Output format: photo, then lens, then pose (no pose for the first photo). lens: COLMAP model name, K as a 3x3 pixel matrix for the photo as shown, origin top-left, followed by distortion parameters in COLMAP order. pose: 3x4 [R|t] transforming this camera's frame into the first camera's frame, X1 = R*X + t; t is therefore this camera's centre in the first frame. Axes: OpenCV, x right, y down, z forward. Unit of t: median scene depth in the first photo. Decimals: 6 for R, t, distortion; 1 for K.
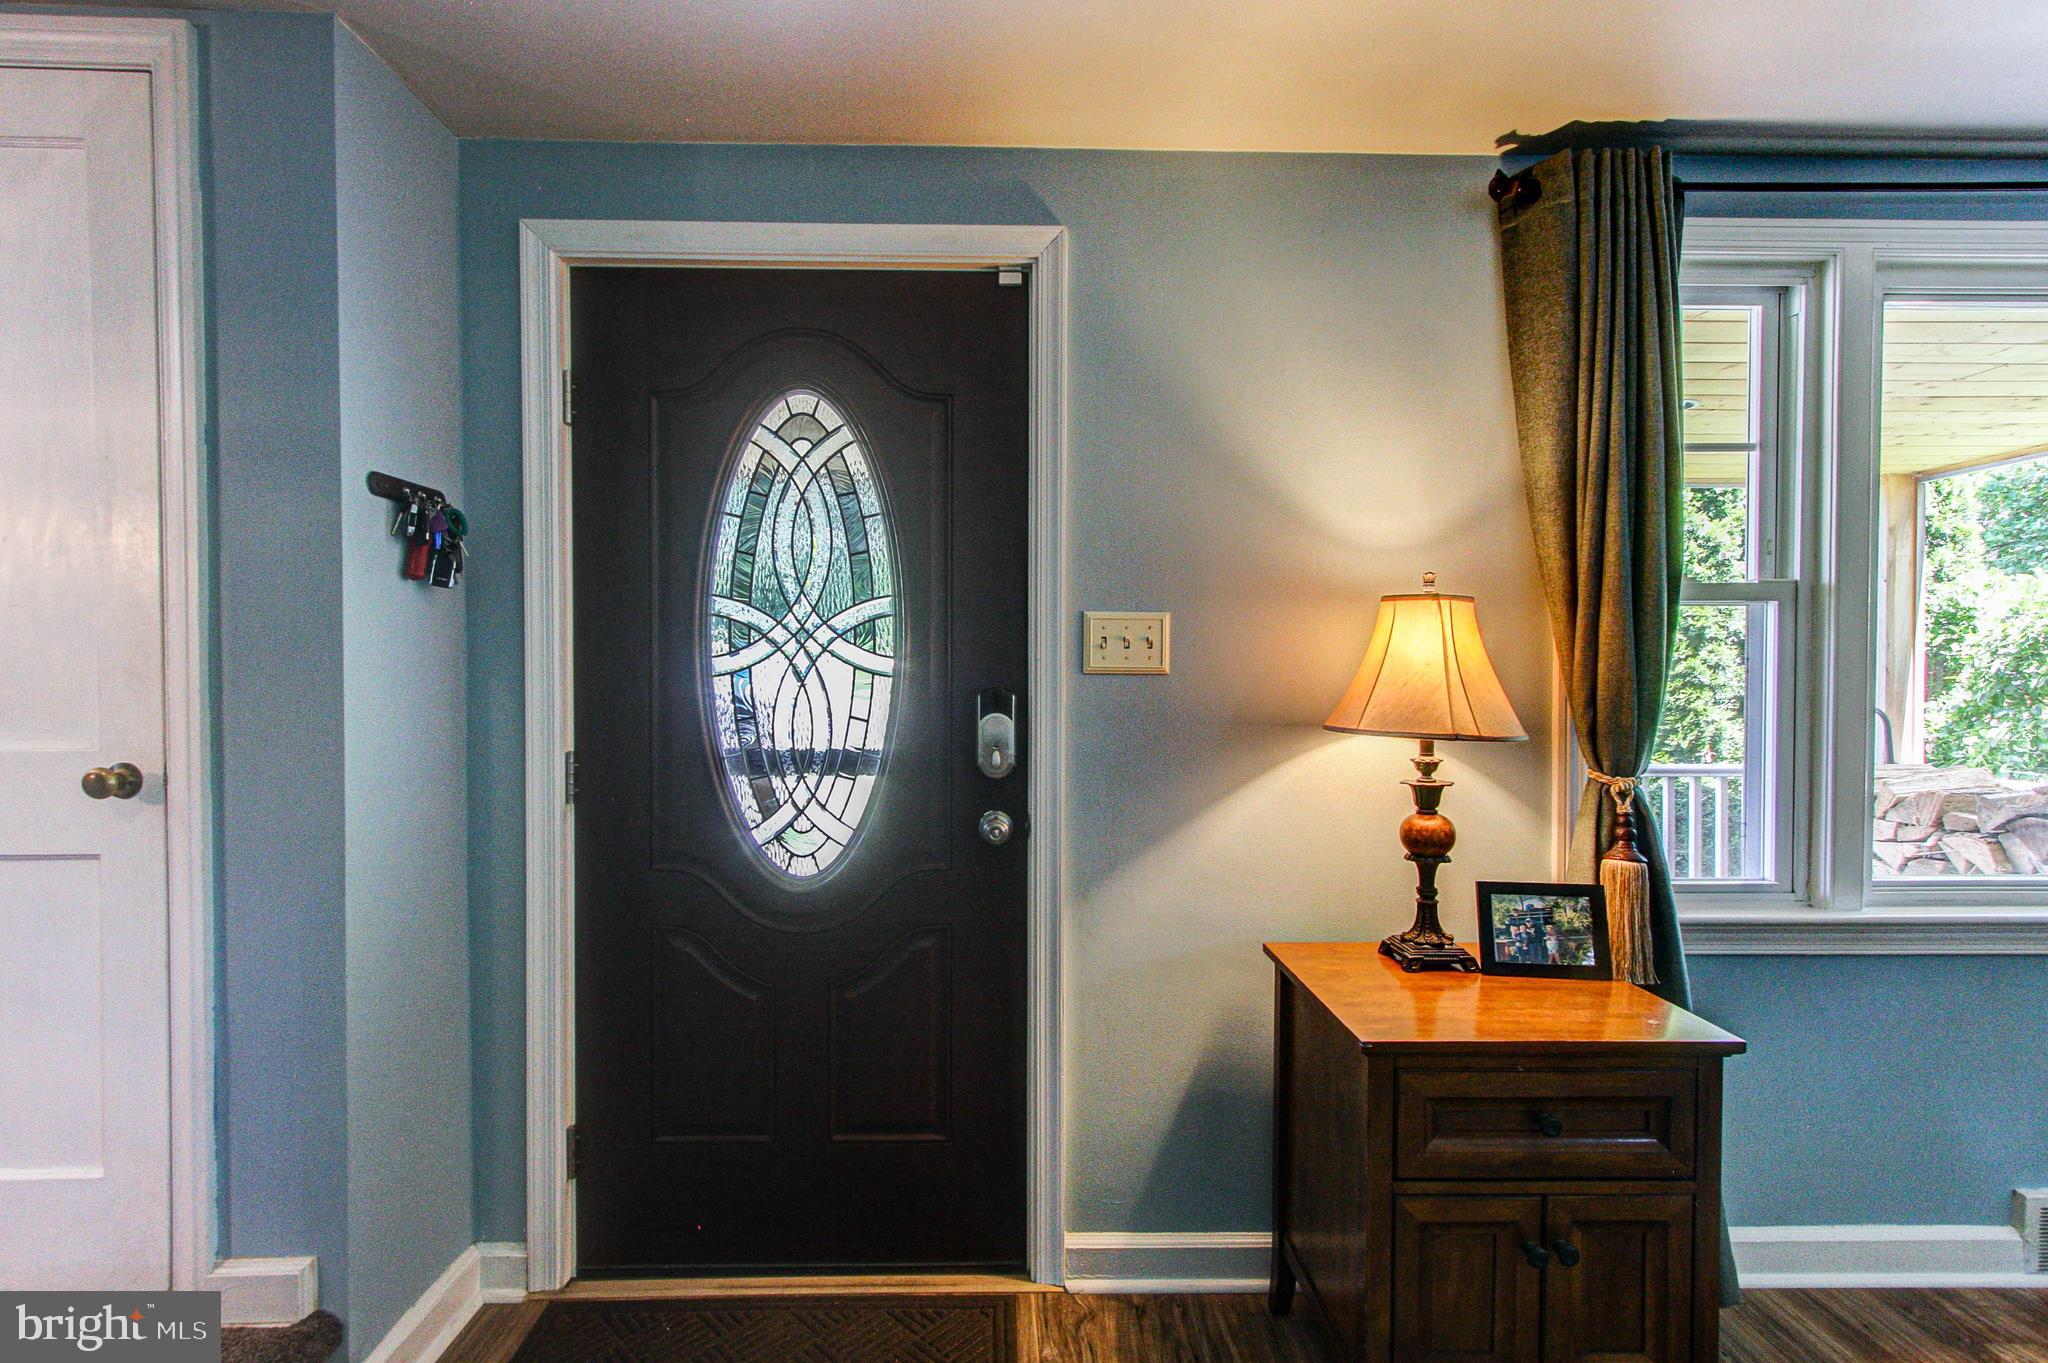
lens RADIAL K [[968.0, 0, 1021.1], [0, 968.0, 675.4], [0, 0, 1]] dist [0.003415, 0.002562]
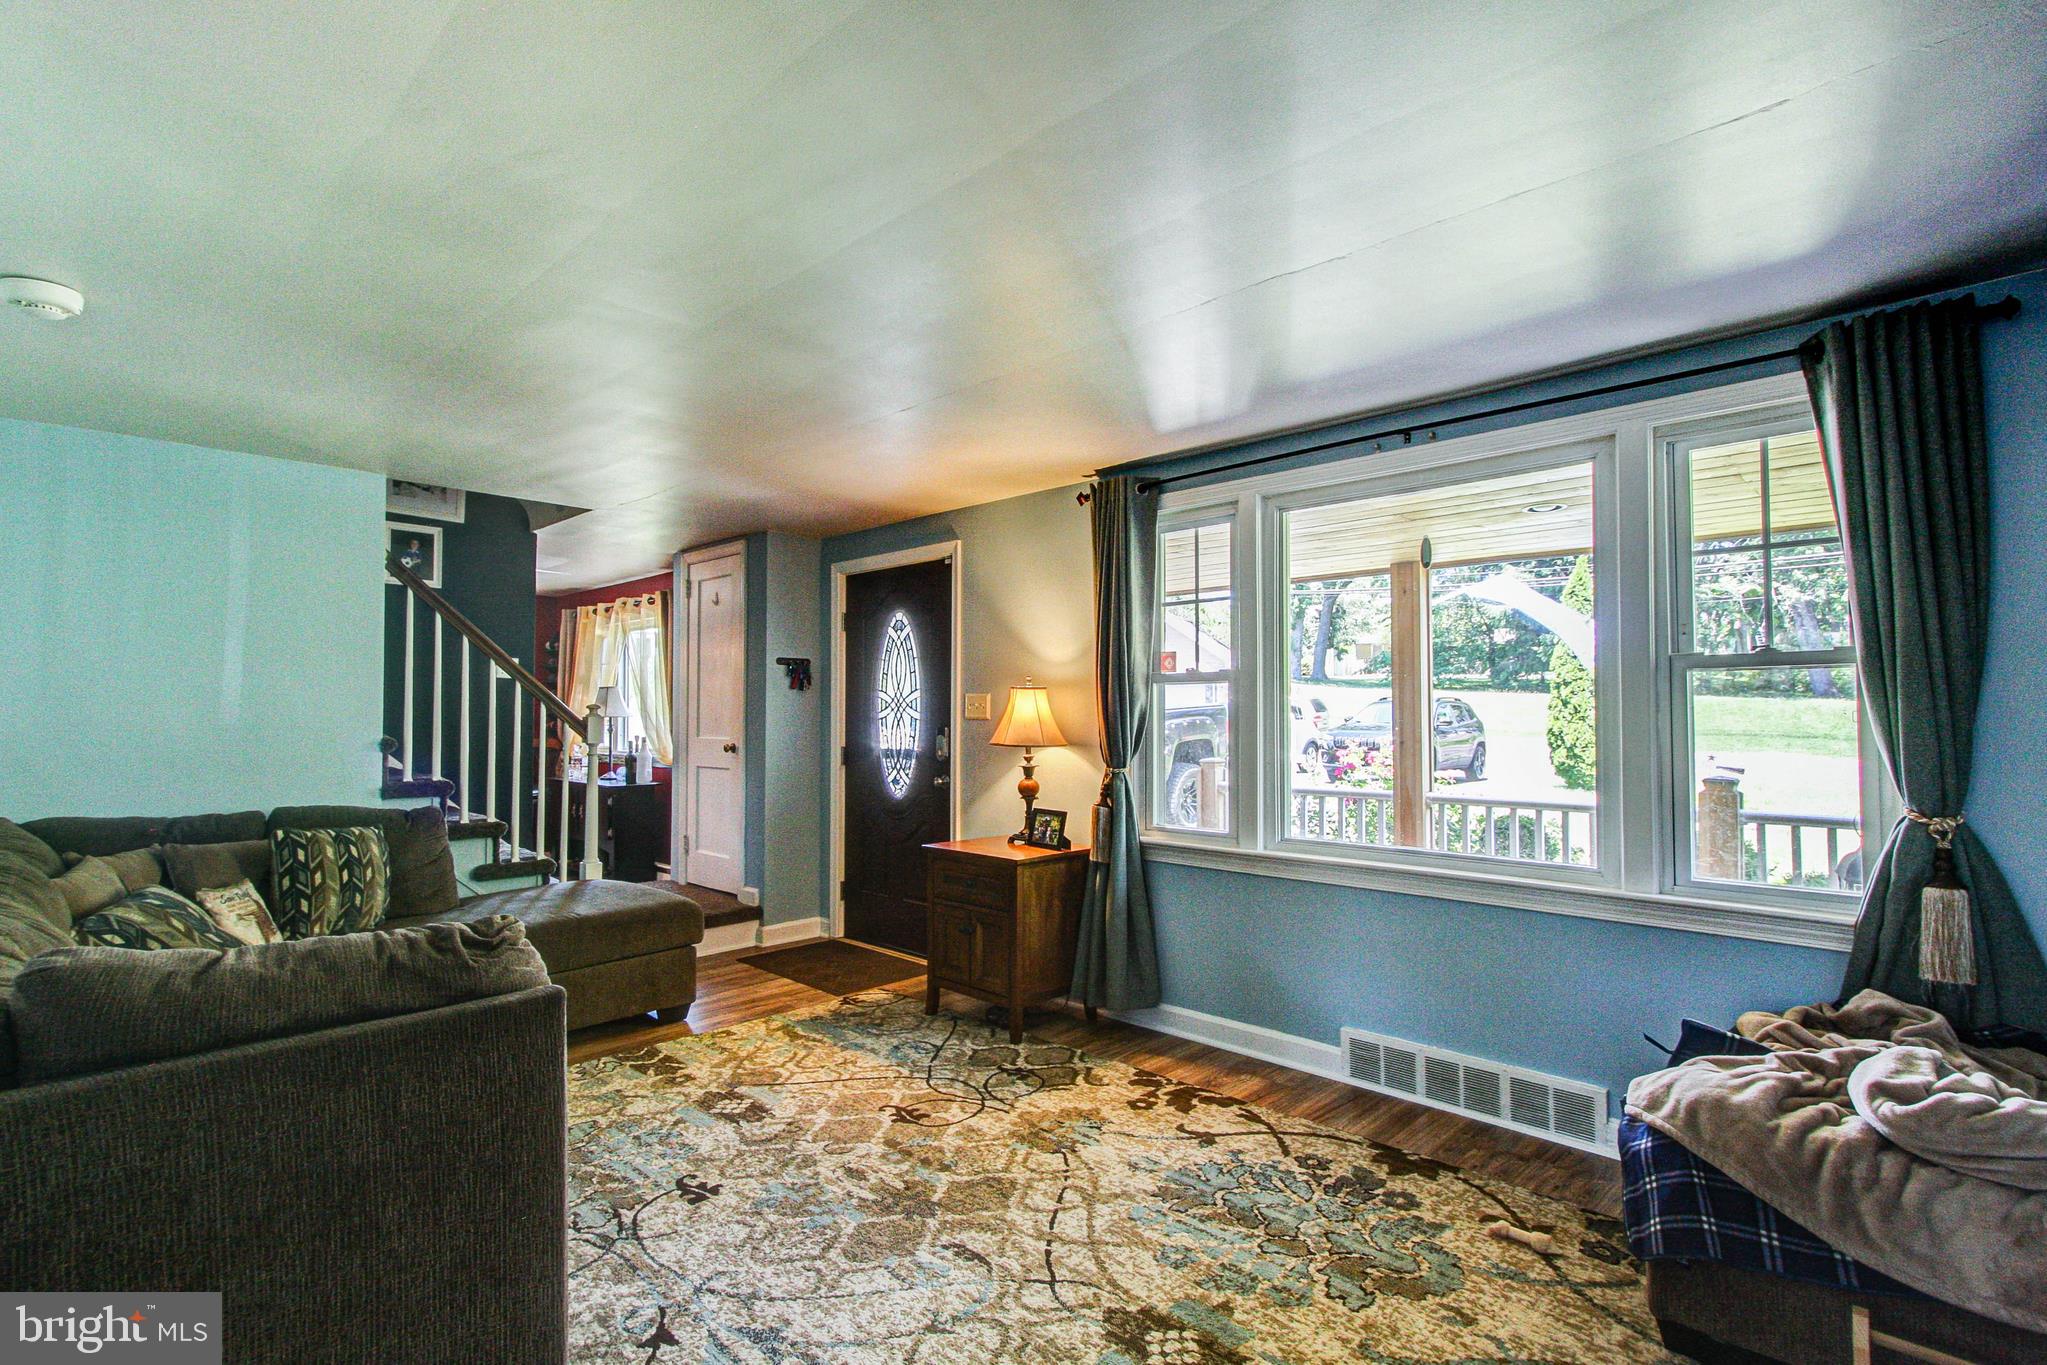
lens RADIAL K [[967.5, 0, 996.0], [0, 967.5, 686.3], [0, 0, 1]] dist [0.003415, 0.002562]
pose [[0.697308, -0.021668, -0.716444, 1.867093], [-0.006891, 0.999294, -0.036929, 0.004031], [0.716739, 0.030688, 0.696666, -0.644445]]
